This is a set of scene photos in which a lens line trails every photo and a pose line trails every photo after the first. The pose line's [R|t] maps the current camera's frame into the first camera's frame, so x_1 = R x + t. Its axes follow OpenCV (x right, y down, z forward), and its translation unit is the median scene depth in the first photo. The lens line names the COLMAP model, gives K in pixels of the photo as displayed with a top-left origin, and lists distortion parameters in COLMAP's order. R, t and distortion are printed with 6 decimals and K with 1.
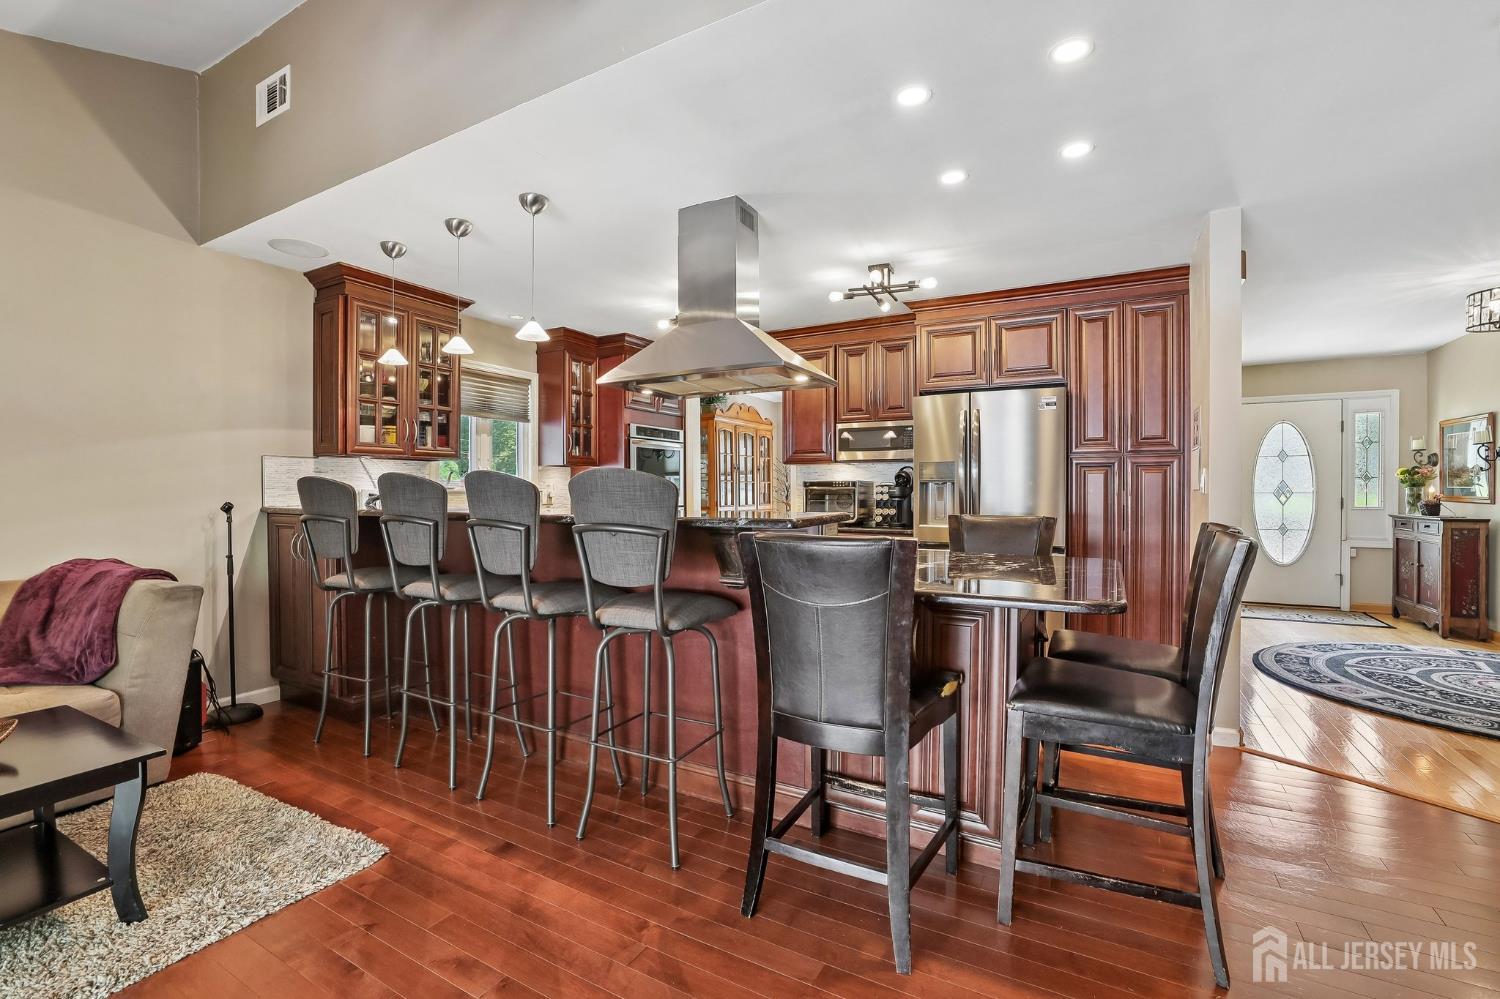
lens RADIAL K [[656.5, 0, 740.4], [0, 656.5, 495.6], [0, 0, 1]] dist [-0.033495, 0.011966]
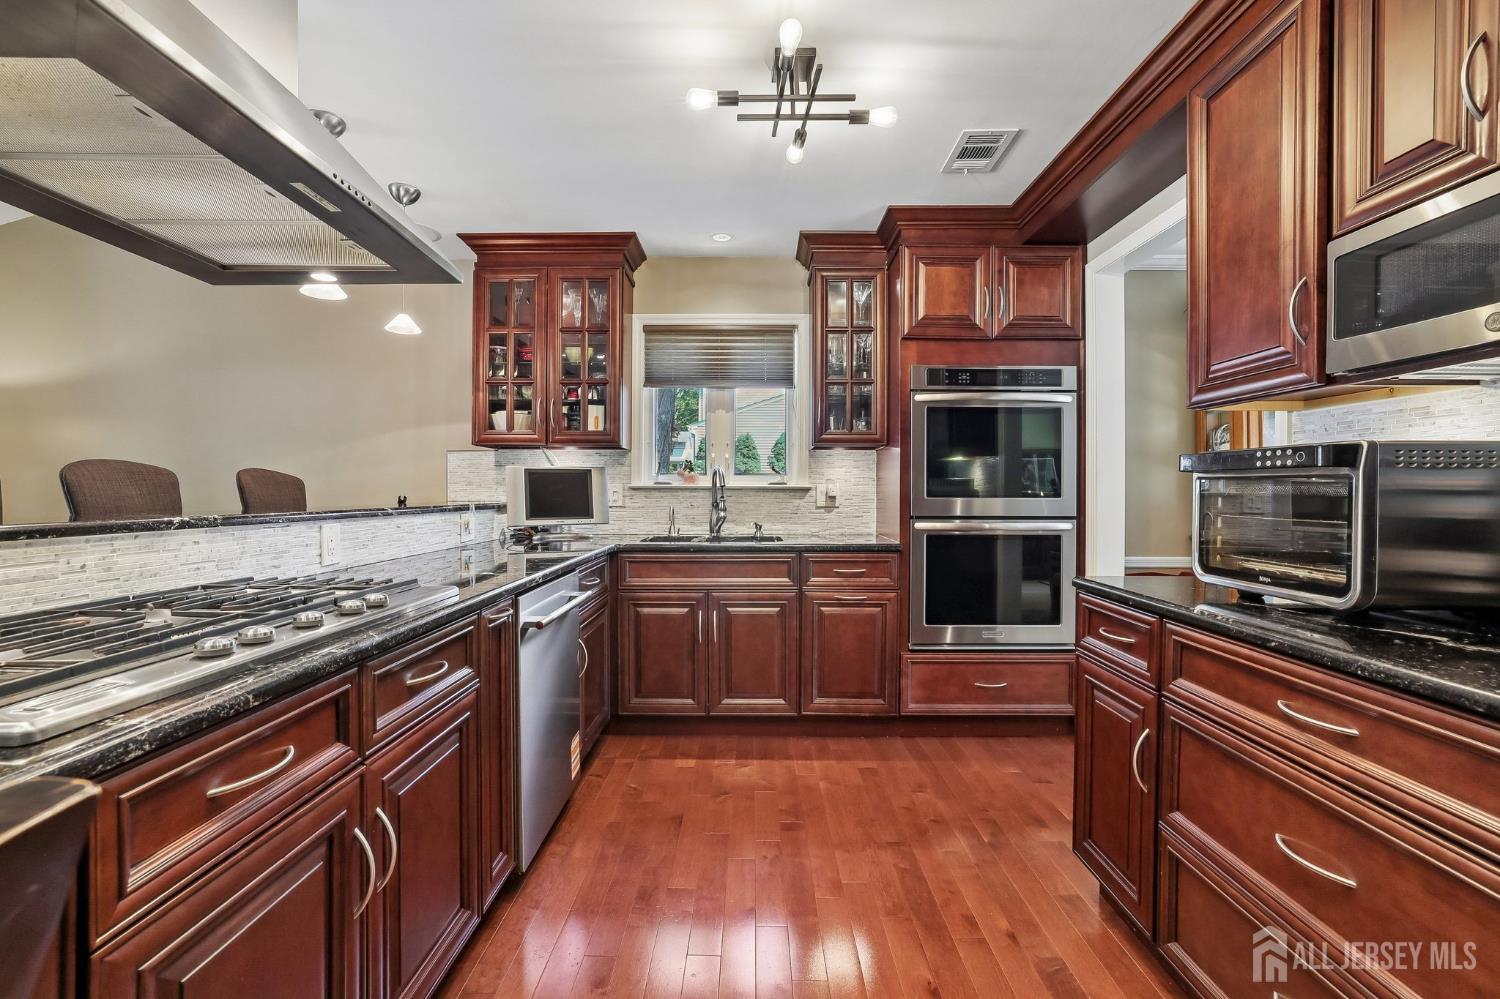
lens RADIAL K [[656.5, 0, 751.5], [0, 656.5, 497.4], [0, 0, 1]] dist [-0.033495, 0.011966]
pose [[0.494221, 0.014467, -0.869216, 0.487511], [-0.008545, 0.999894, 0.011783, -0.005891], [0.869294, 0.001604, 0.494292, 1.162368]]
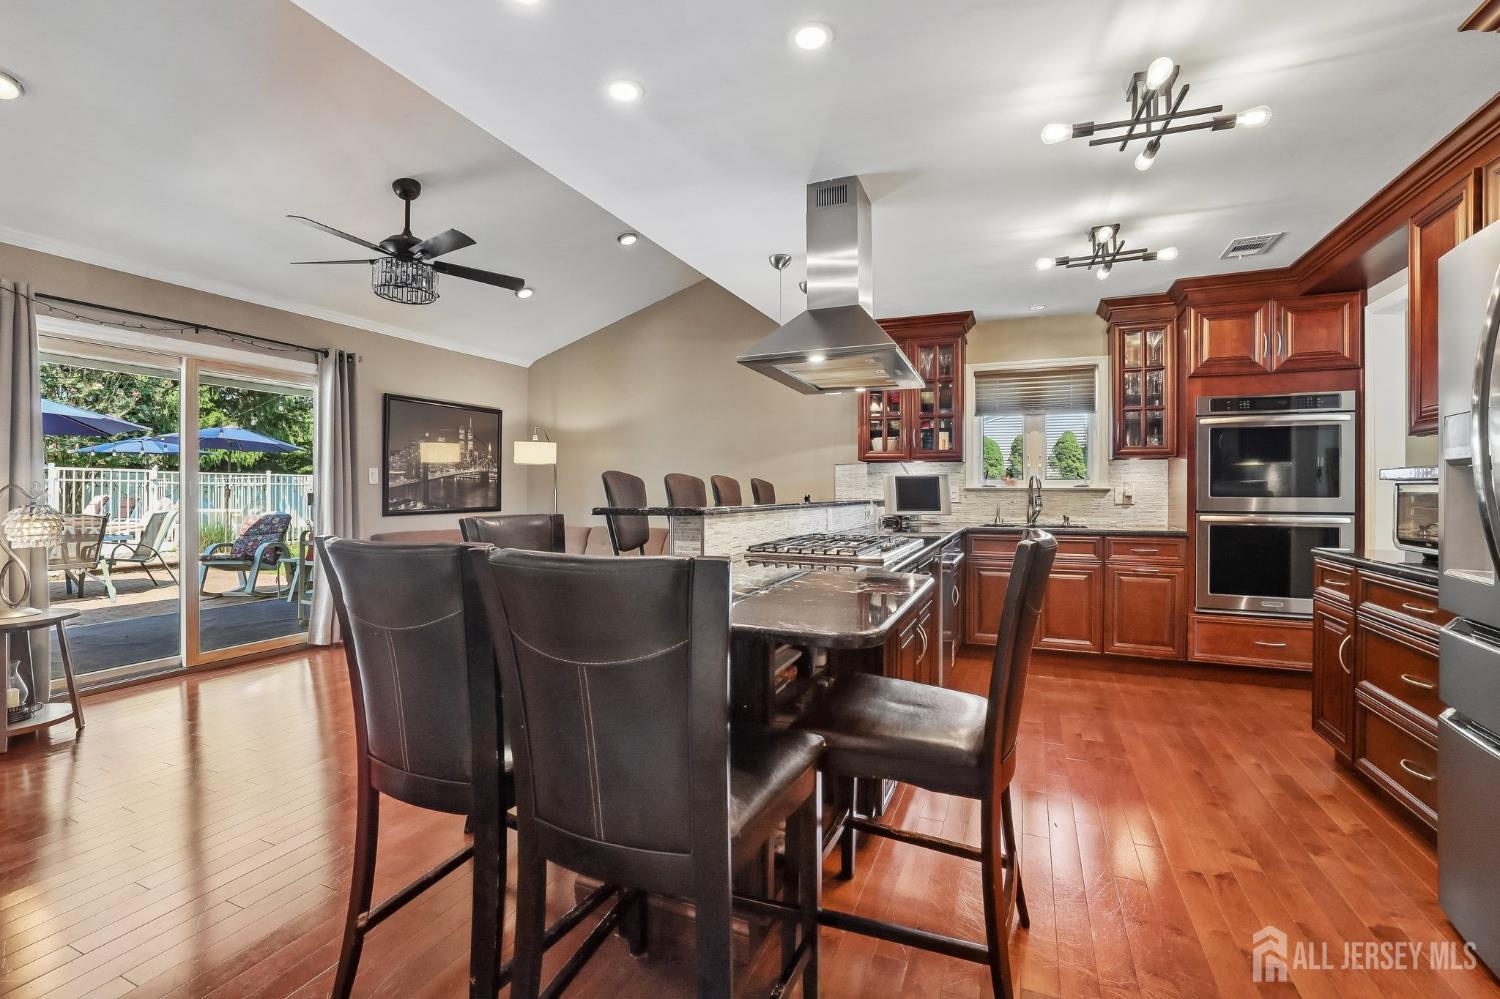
lens RADIAL K [[656.5, 0, 749.4], [0, 656.5, 489.5], [0, 0, 1]] dist [-0.033495, 0.011966]
pose [[0.119013, 0.002722, -0.992889, 0.960926], [-0.009946, 0.999949, 0.001549, -0.003570], [0.992843, 0.009691, 0.119034, 0.790737]]
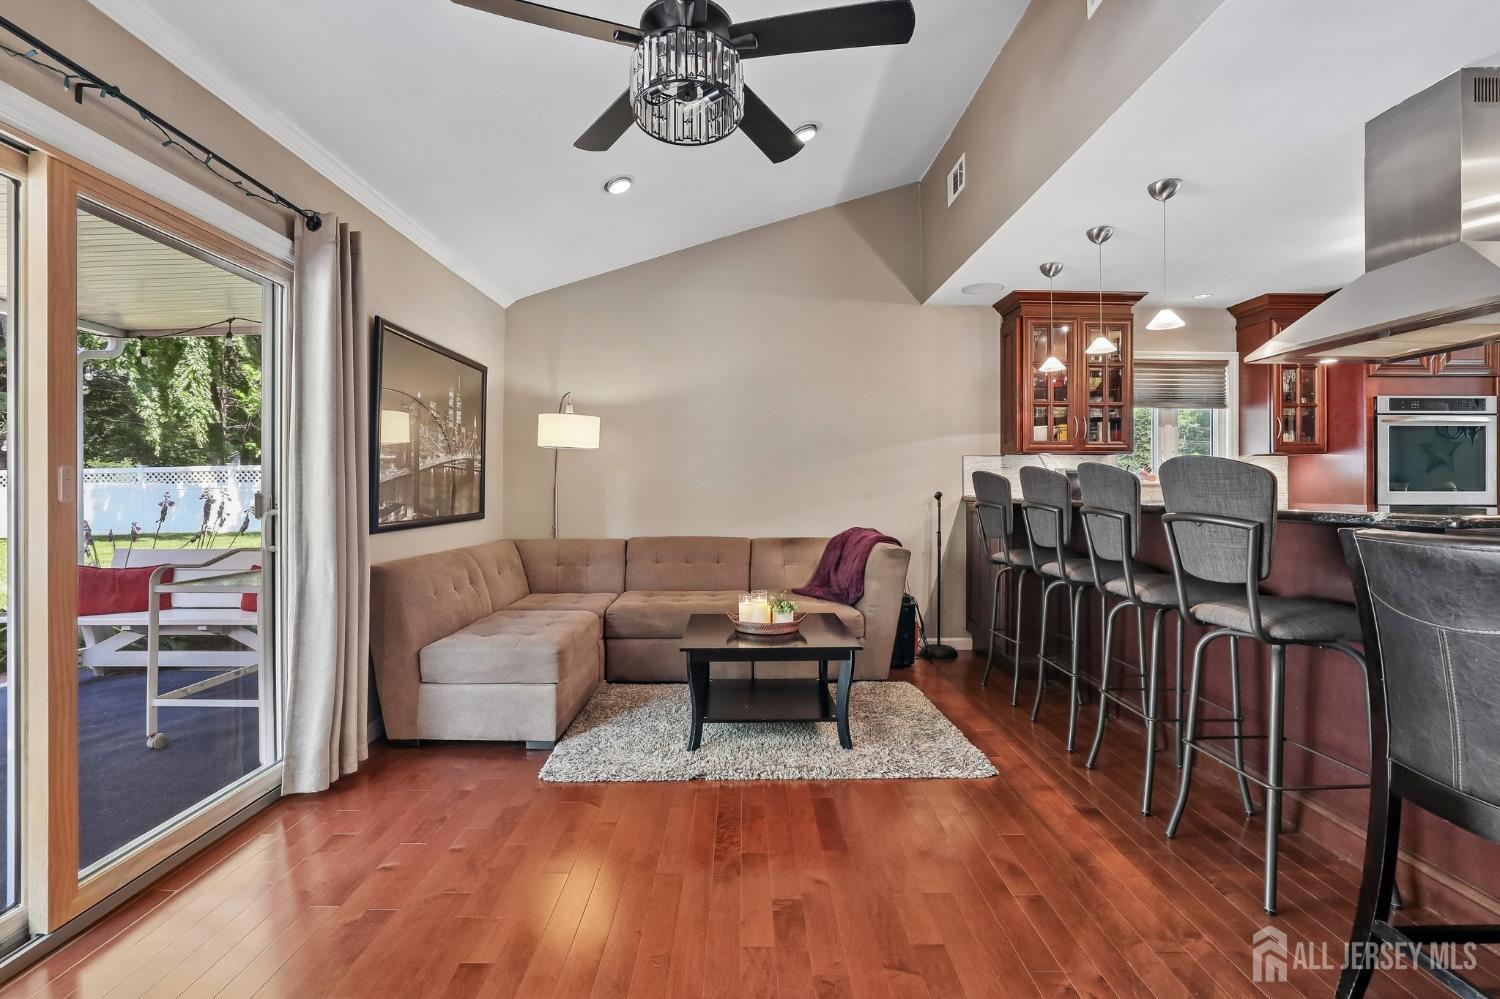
lens RADIAL K [[656.5, 0, 744.7], [0, 656.5, 481.0], [0, 0, 1]] dist [-0.033495, 0.011966]
pose [[0.506735, -0.005914, -0.862081, 0.200596], [-0.008306, 0.999897, -0.011742, 0.008466], [0.862062, 0.013110, 0.506634, -0.034372]]
